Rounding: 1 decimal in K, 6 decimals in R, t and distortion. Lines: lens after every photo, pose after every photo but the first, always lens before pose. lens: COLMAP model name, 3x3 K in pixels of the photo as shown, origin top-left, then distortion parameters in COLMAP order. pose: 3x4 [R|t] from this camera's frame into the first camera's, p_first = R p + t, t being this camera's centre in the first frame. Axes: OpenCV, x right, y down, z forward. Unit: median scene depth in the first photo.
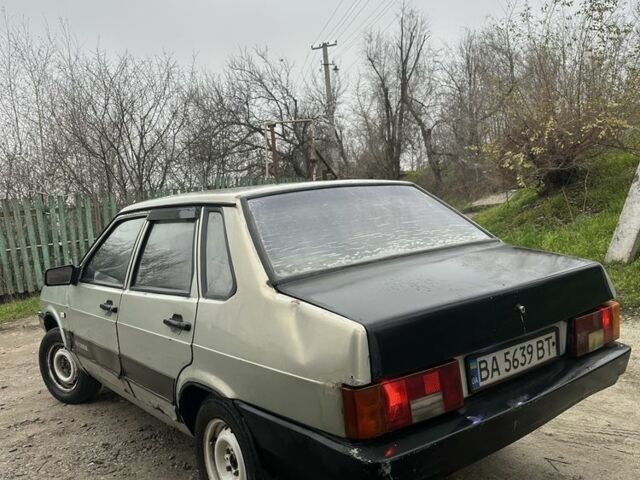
lens RADIAL K [[593.8, 0, 315.7], [0, 593.8, 238.4], [0, 0, 1]] dist [0.131169, -0.250974]
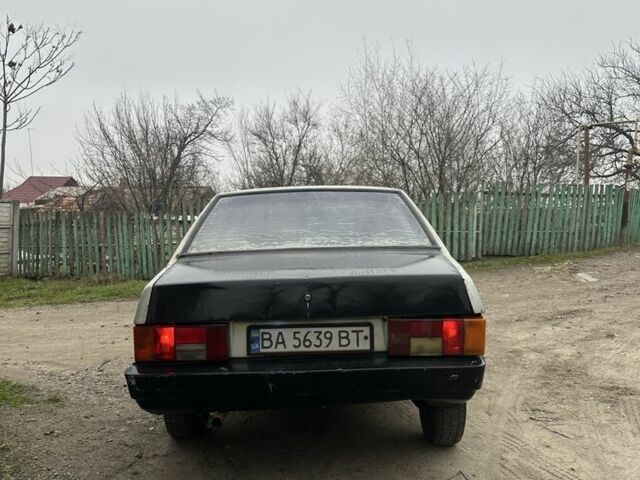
lens RADIAL K [[593.8, 0, 315.7], [0, 593.8, 238.4], [0, 0, 1]] dist [0.131169, -0.250974]
pose [[0.794840, 0.082861, -0.601135, 1.032372], [-0.087427, 0.995935, 0.021681, -0.024357], [0.600488, 0.035323, 0.798853, 0.066934]]
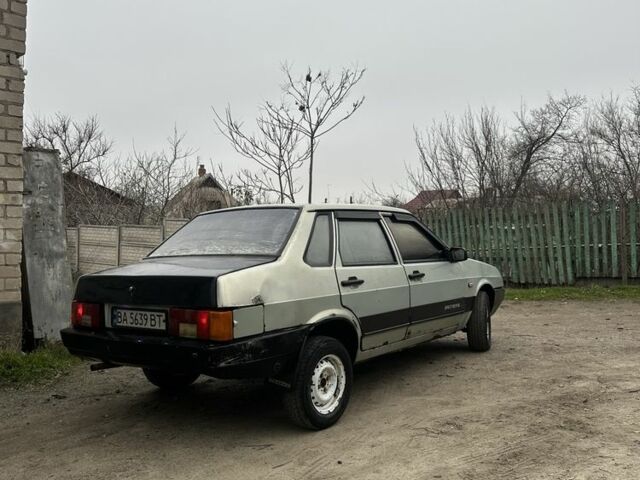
lens RADIAL K [[593.8, 0, 315.7], [0, 593.8, 238.4], [0, 0, 1]] dist [0.131169, -0.250974]
pose [[0.267852, 0.073359, -0.960663, 2.048331], [-0.062926, 0.996300, 0.058535, -0.151005], [0.961403, 0.044772, 0.271477, 1.016124]]
